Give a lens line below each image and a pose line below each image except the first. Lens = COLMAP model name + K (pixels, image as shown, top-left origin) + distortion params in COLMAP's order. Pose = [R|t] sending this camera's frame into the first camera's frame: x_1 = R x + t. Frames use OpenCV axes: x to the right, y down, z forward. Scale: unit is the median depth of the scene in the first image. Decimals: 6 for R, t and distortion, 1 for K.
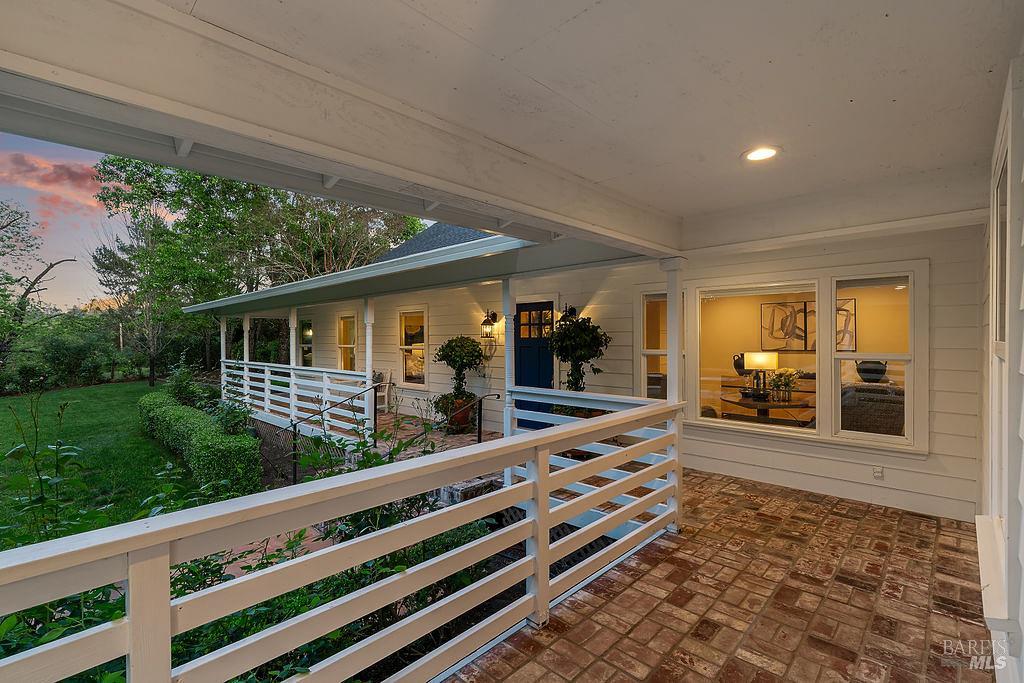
lens RADIAL K [[468.6, 0, 509.2], [0, 468.6, 343.8], [0, 0, 1]] dist [-0.001425, 0.000076]
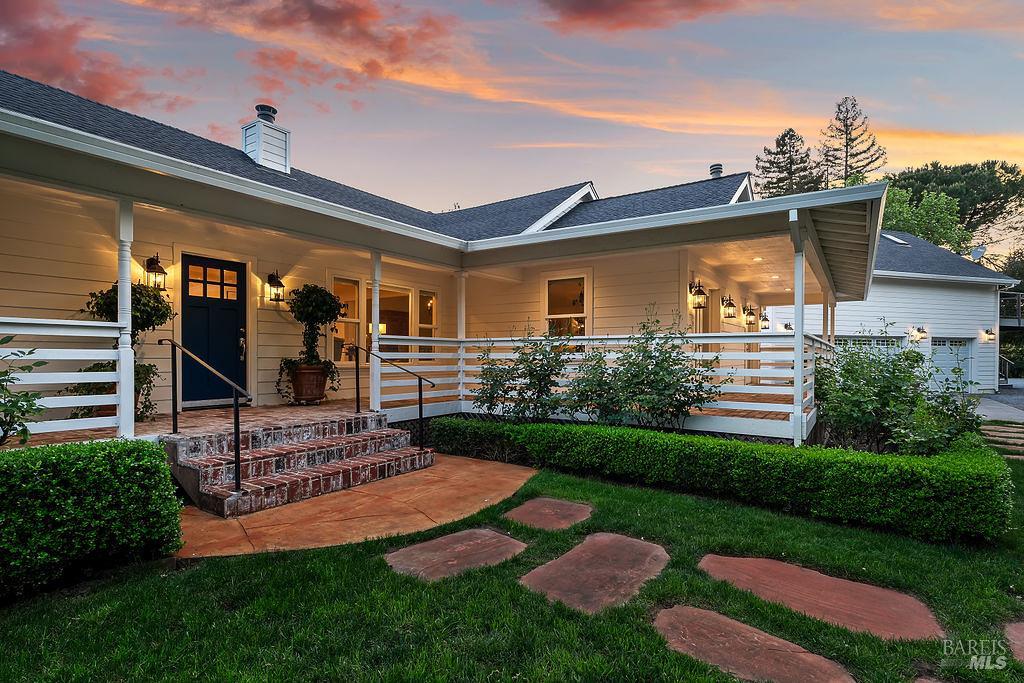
lens RADIAL K [[520.4, 0, 512.7], [0, 520.4, 361.1], [0, 0, 1]] dist [-0.000405, 0.000006]
pose [[-0.177078, -0.001699, 0.984195, -0.965135], [0.012764, 0.999910, 0.004023, 0.104739], [-0.984114, 0.013275, -0.177040, 0.570914]]
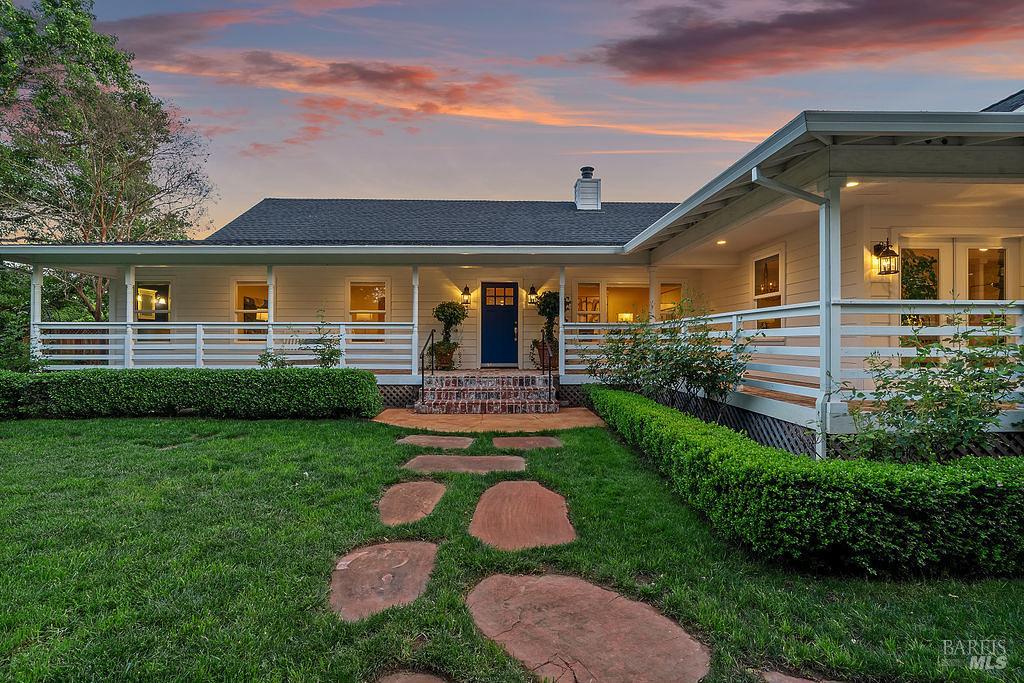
lens RADIAL K [[460.0, 0, 512.0], [0, 460.0, 341.5], [0, 0, 1]] dist [-0.002874, 0.000662]
pose [[0.701694, 0.009536, 0.712415, -0.947353], [0.004078, 0.999840, -0.017399, 0.127576], [-0.712467, 0.015114, 0.701543, -0.102663]]
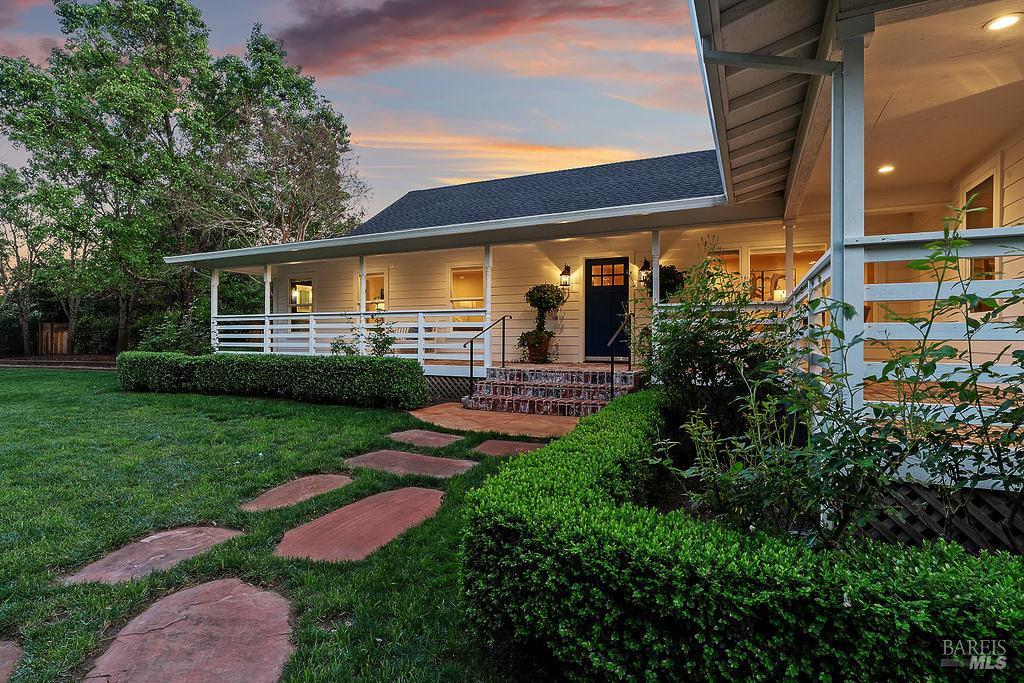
lens RADIAL K [[521.0, 0, 510.1], [0, 521.0, 342.4], [0, 0, 1]] dist [-0.003116, -0.000075]
pose [[0.946950, 0.005748, 0.321331, -0.613624], [-0.004005, 0.999973, -0.006087, 0.142728], [-0.321357, 0.004477, 0.946948, -0.250968]]
